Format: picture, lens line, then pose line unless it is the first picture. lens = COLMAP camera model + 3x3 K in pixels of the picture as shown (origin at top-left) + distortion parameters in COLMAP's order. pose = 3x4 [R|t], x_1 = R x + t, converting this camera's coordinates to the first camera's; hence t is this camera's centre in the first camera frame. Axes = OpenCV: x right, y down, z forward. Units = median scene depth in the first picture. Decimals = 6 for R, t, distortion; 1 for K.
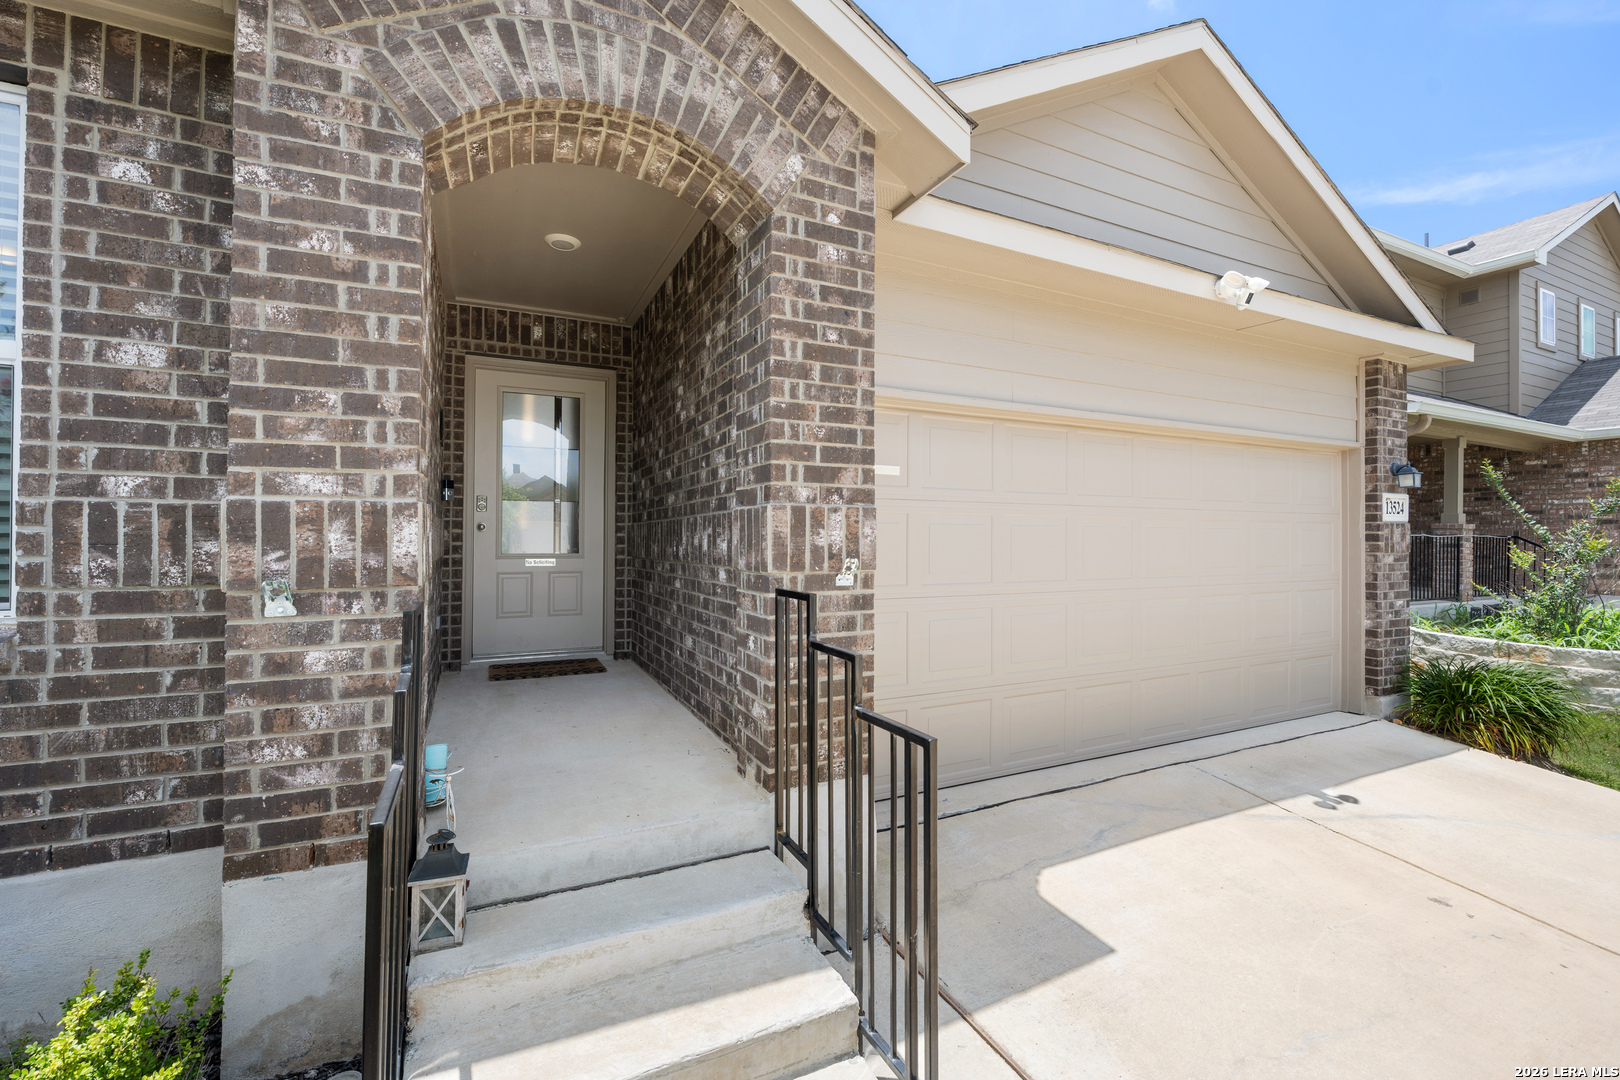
lens RADIAL K [[647.9, 0, 799.5], [0, 647.9, 530.5], [0, 0, 1]] dist [-0.005436, 0.000416]
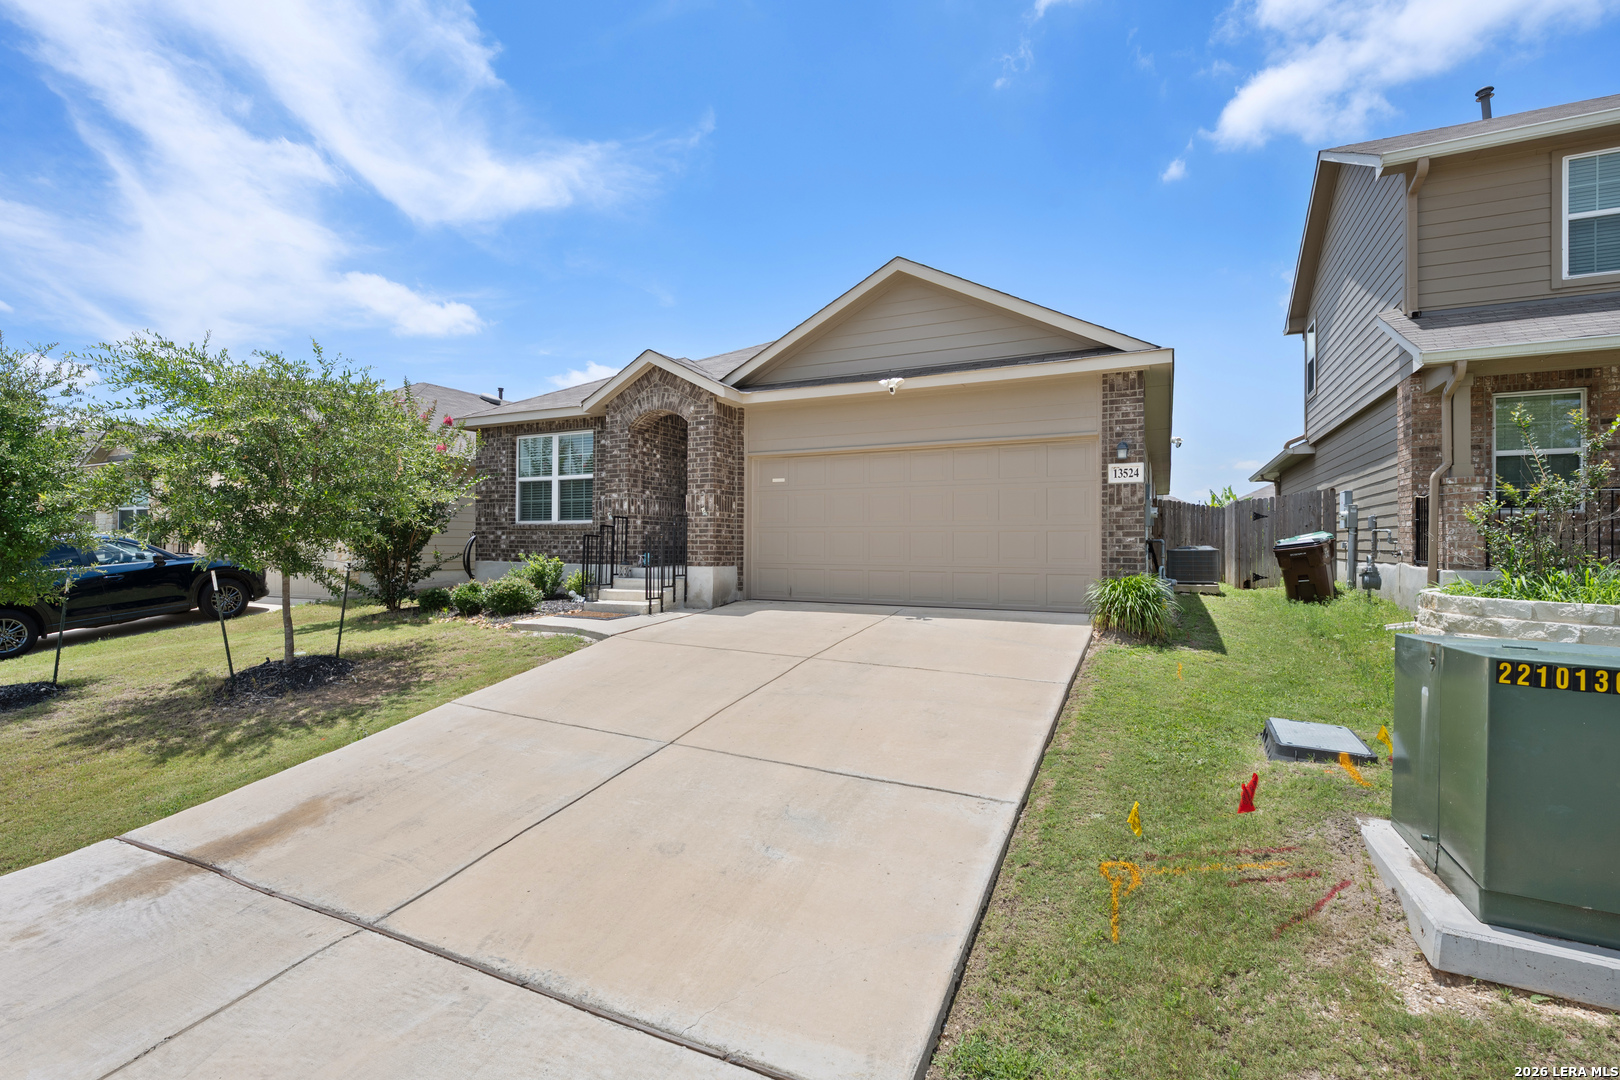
lens RADIAL K [[734.4, 0, 810.7], [0, 734.4, 538.7], [0, 0, 1]] dist [-0.008642, 0.002052]
pose [[0.638710, -0.009449, -0.769389, 3.774751], [0.005602, 0.999955, -0.007630, 0.259963], [0.769427, 0.000564, 0.638734, -1.266074]]
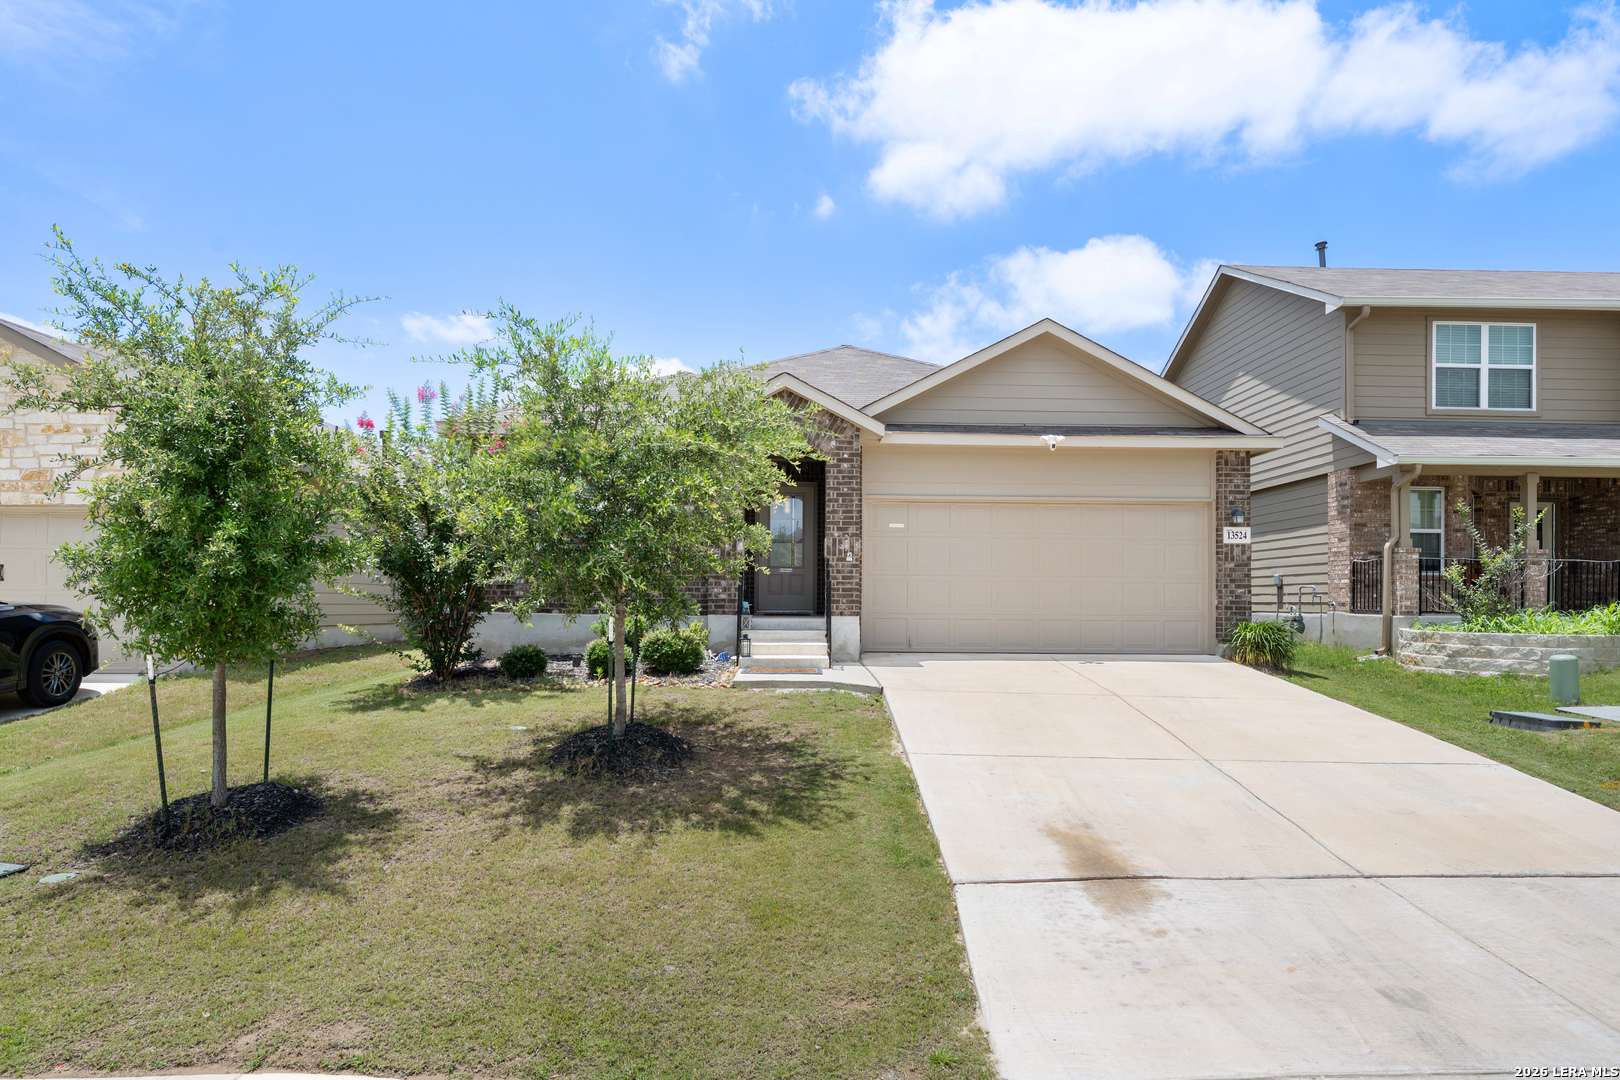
lens RADIAL K [[893.6, 0, 855.7], [0, 893.6, 589.2], [0, 0, 1]] dist [0.005719, -0.001303]
pose [[0.927022, -0.004991, -0.374973, 1.910503], [0.000424, 0.999925, -0.012261, 0.298613], [0.375006, 0.011207, 0.926955, -3.450863]]
